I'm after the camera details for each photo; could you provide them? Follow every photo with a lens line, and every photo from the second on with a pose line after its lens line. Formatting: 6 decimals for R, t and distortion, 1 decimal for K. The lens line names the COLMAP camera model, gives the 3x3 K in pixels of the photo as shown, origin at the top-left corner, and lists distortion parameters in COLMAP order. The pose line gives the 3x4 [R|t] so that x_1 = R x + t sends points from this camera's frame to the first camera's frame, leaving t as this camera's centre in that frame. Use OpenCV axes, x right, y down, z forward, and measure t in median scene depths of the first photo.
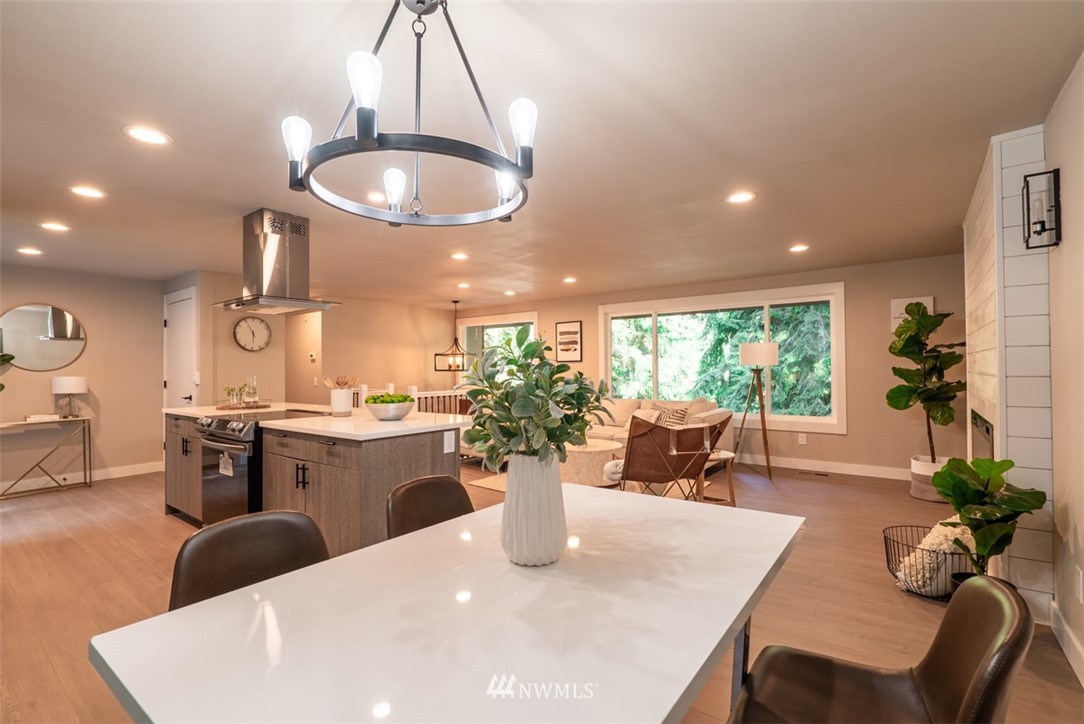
lens RADIAL K [[495.6, 0, 542.0], [0, 495.6, 362.6], [0, 0, 1]] dist [-0.001725, 0.000826]
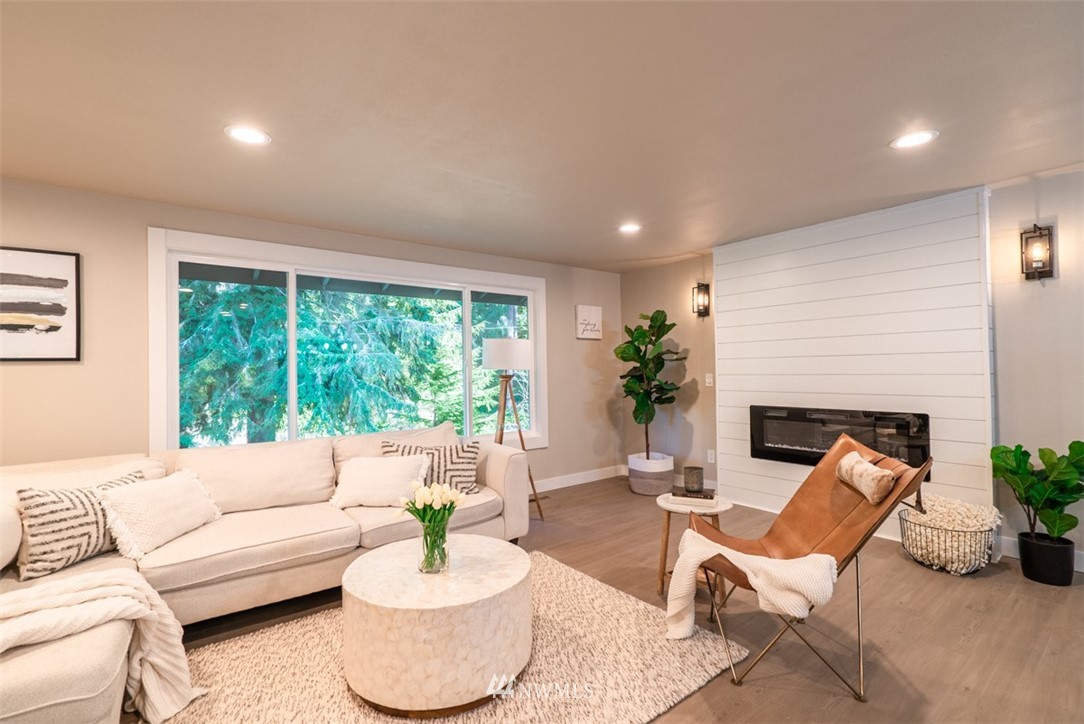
lens RADIAL K [[495.6, 0, 537.1], [0, 495.6, 363.4], [0, 0, 1]] dist [-0.001725, 0.000826]
pose [[0.264772, 0.018268, 0.964138, -0.191714], [0.001862, 0.999809, -0.019455, 0.007420], [-0.964309, 0.006946, 0.264688, 0.558294]]
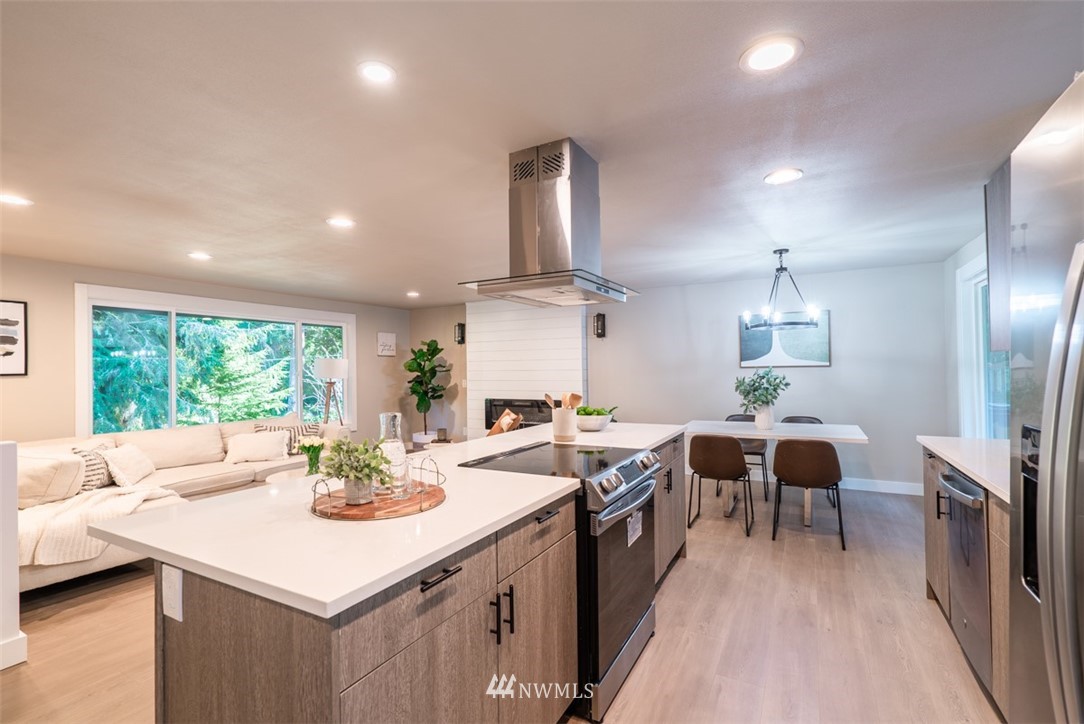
lens RADIAL K [[495.6, 0, 539.6], [0, 495.6, 368.3], [0, 0, 1]] dist [-0.001725, 0.000826]
pose [[-0.145447, 0.010582, 0.989309, -0.548355], [0.001343, 0.999944, -0.010498, -0.003775], [-0.989365, -0.000198, -0.145453, 0.509331]]
